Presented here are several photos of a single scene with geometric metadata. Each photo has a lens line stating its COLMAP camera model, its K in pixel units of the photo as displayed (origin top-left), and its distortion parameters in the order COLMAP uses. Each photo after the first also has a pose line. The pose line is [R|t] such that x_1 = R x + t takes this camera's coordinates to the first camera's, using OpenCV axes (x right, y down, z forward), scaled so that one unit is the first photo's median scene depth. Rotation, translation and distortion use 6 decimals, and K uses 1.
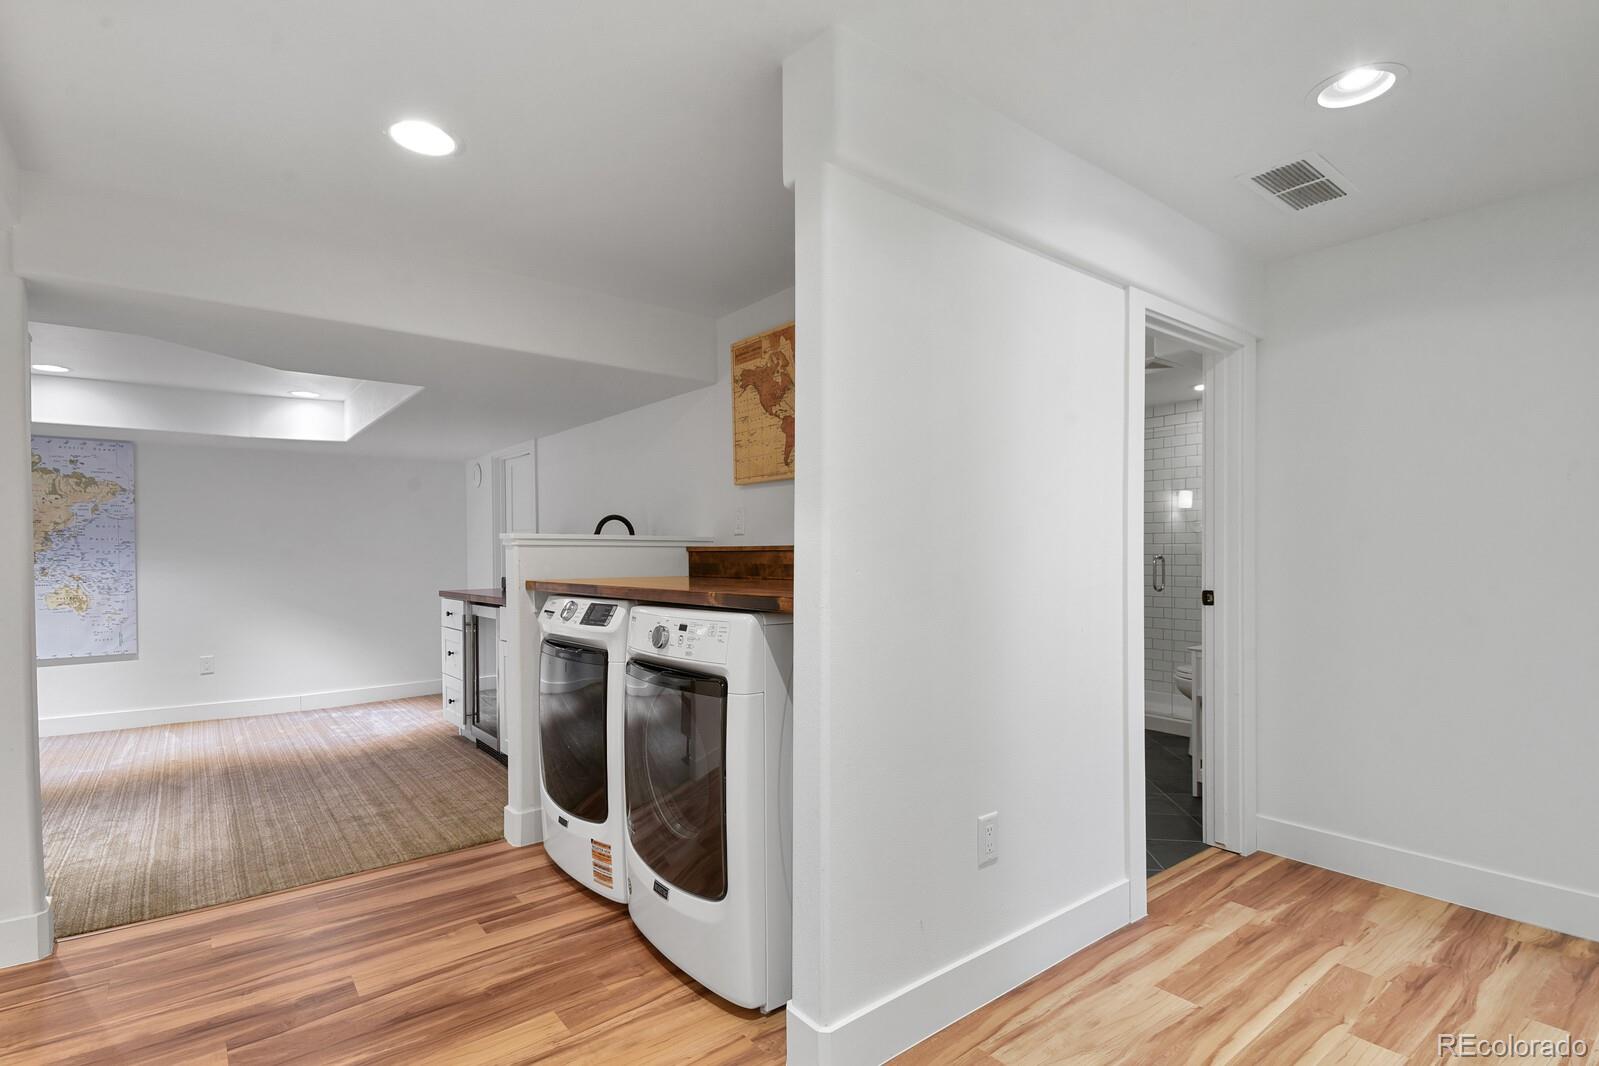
lens RADIAL K [[765.4, 0, 798.6], [0, 765.4, 562.1], [0, 0, 1]] dist [0.034409, -0.022131]
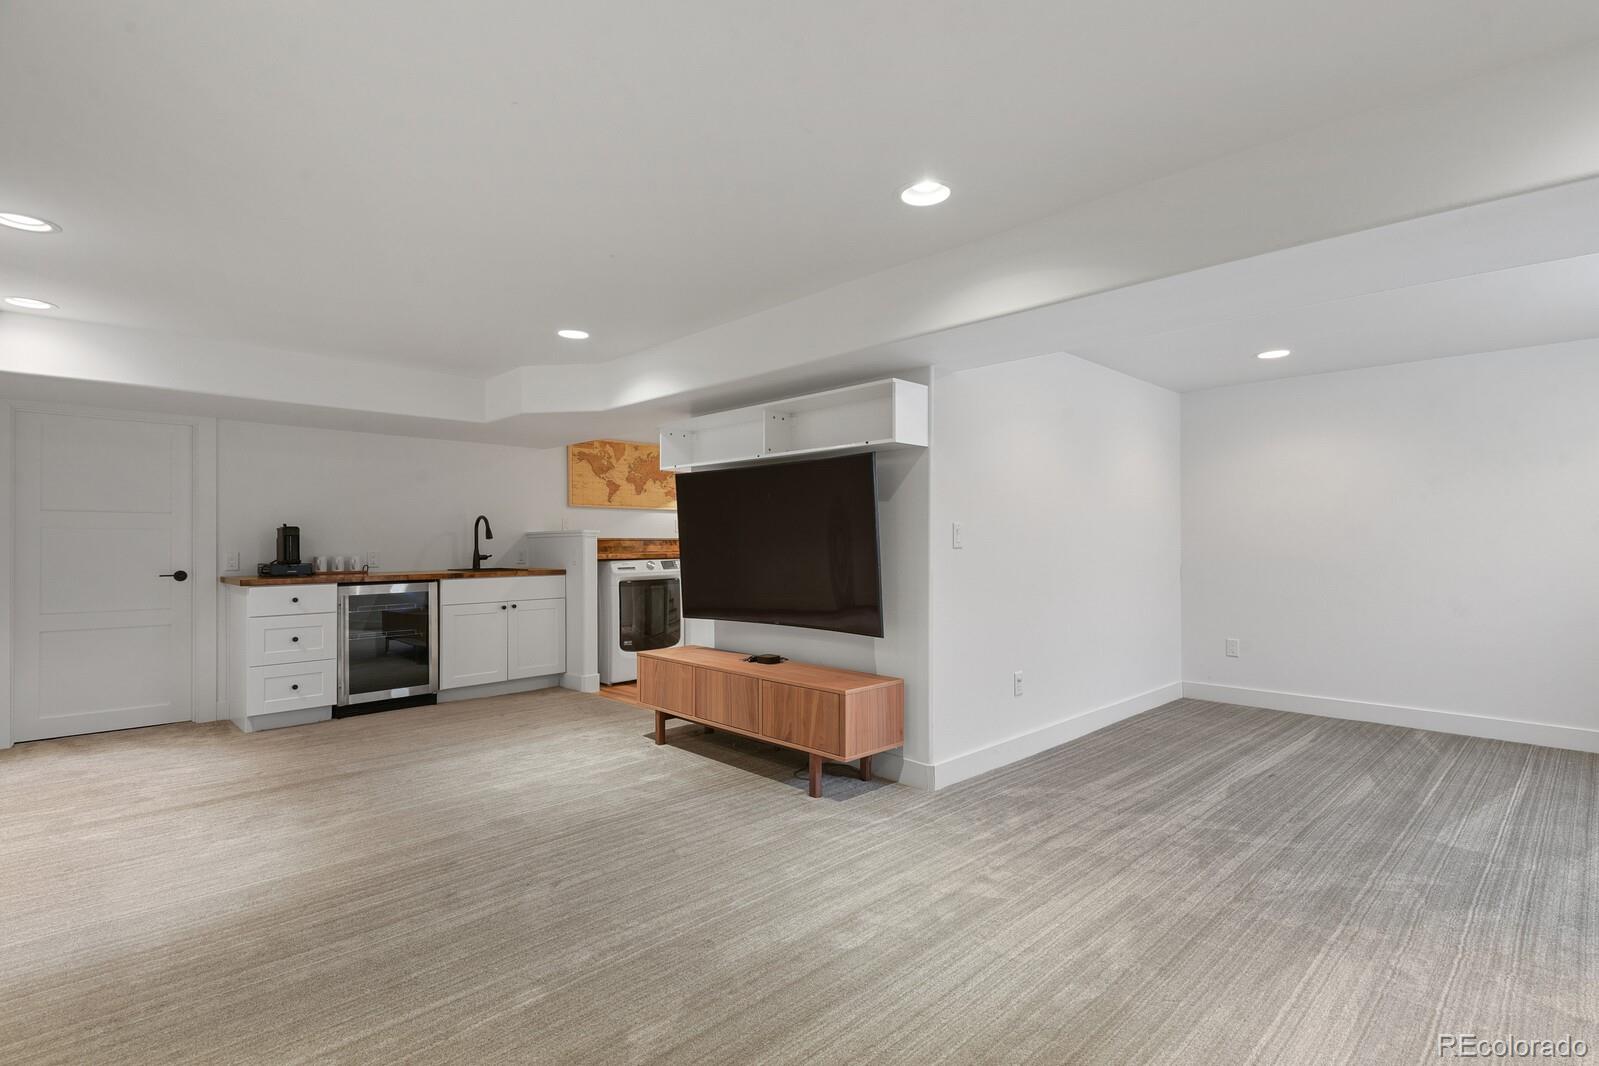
lens RADIAL K [[765.4, 0, 805.7], [0, 765.4, 541.5], [0, 0, 1]] dist [0.034409, -0.022131]
pose [[-0.099445, 0.008115, 0.995010, -2.303776], [0.015319, 0.999861, -0.006624, 0.012223], [-0.994925, 0.014584, -0.099555, 0.653772]]
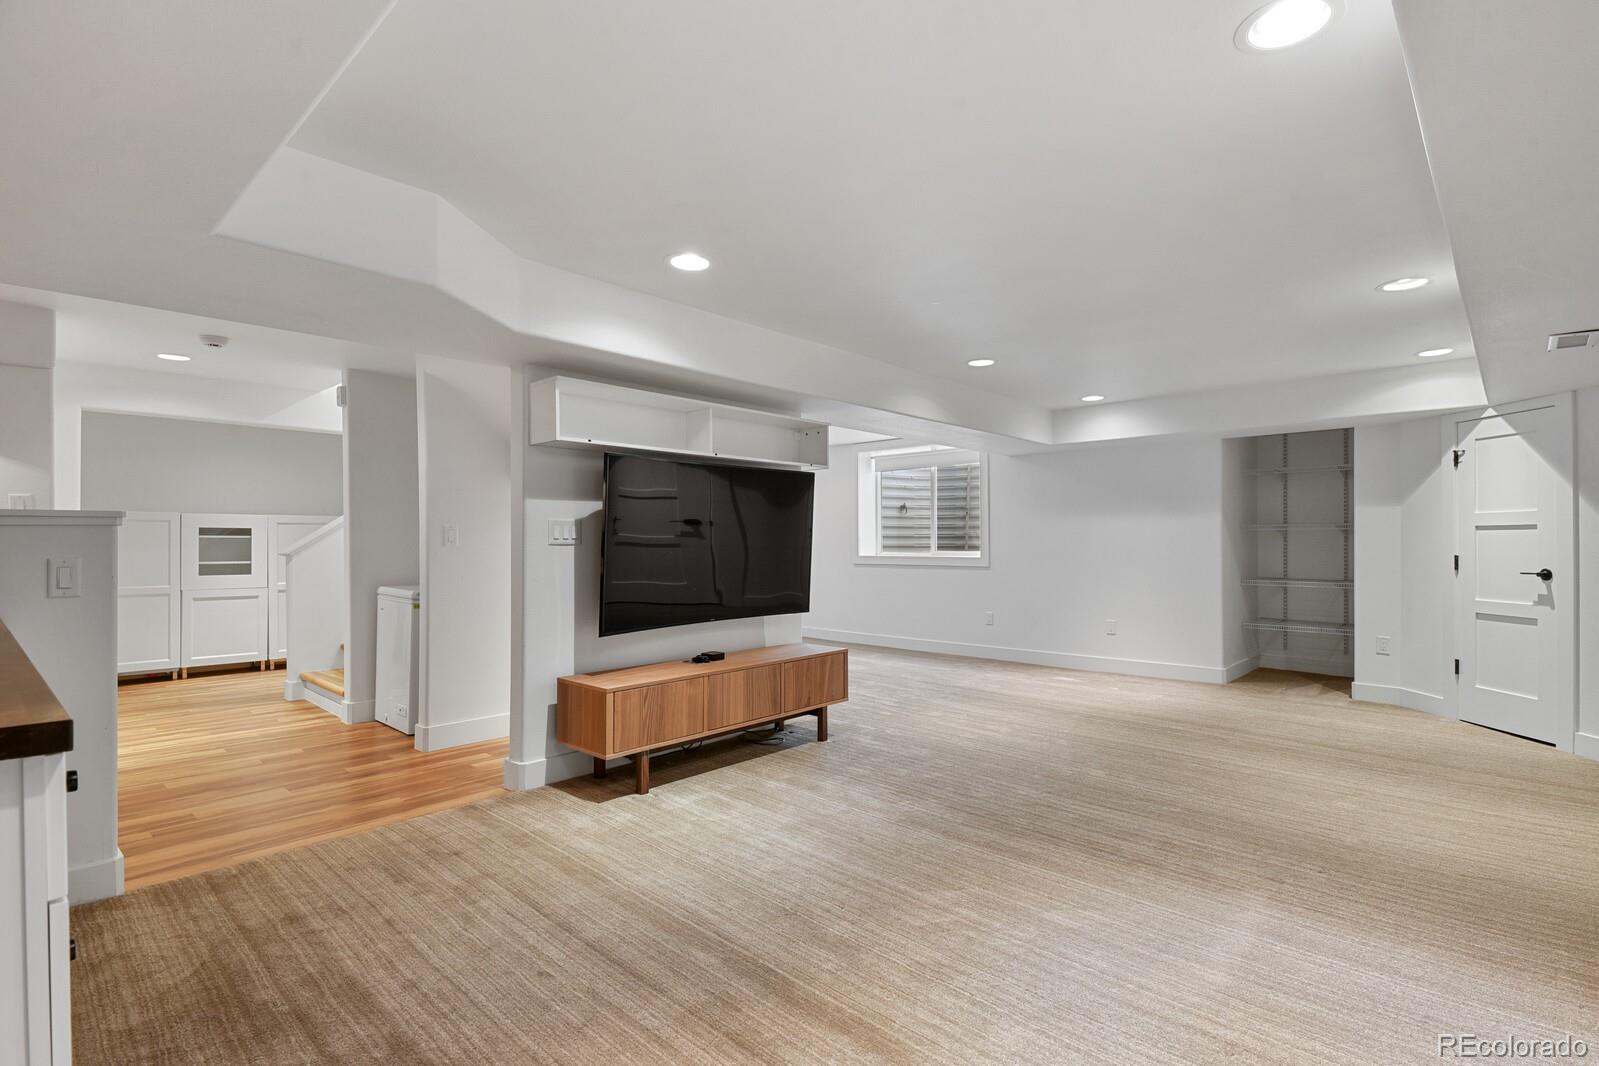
lens RADIAL K [[765.4, 0, 805.4], [0, 765.4, 534.9], [0, 0, 1]] dist [0.034409, -0.022131]
pose [[-0.988840, 0.010704, -0.148597, -0.969155], [0.009870, 0.999931, 0.006344, -0.010857], [0.148654, 0.004807, -0.988878, 1.904689]]
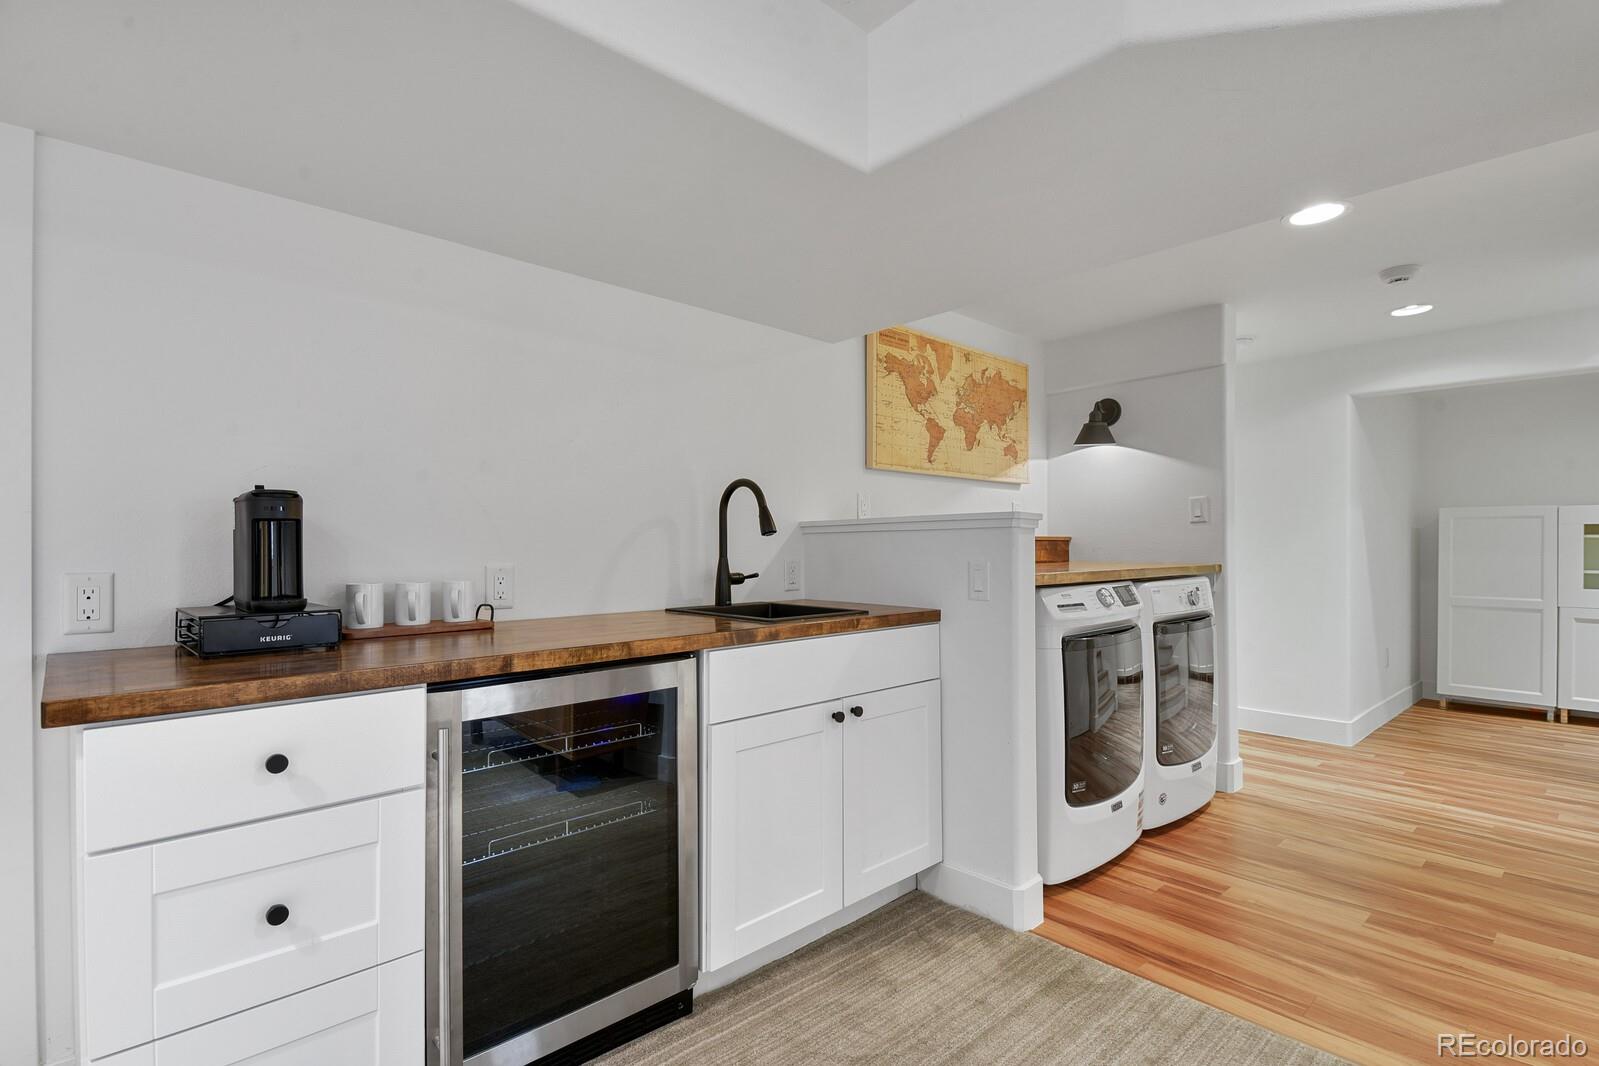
lens RADIAL K [[765.4, 0, 800.5], [0, 765.4, 541.7], [0, 0, 1]] dist [0.034409, -0.022131]
pose [[-0.068966, 0.011295, 0.997555, -1.100665], [0.013709, 0.999852, -0.010373, -0.003497], [-0.997525, 0.012960, -0.069111, 1.263339]]
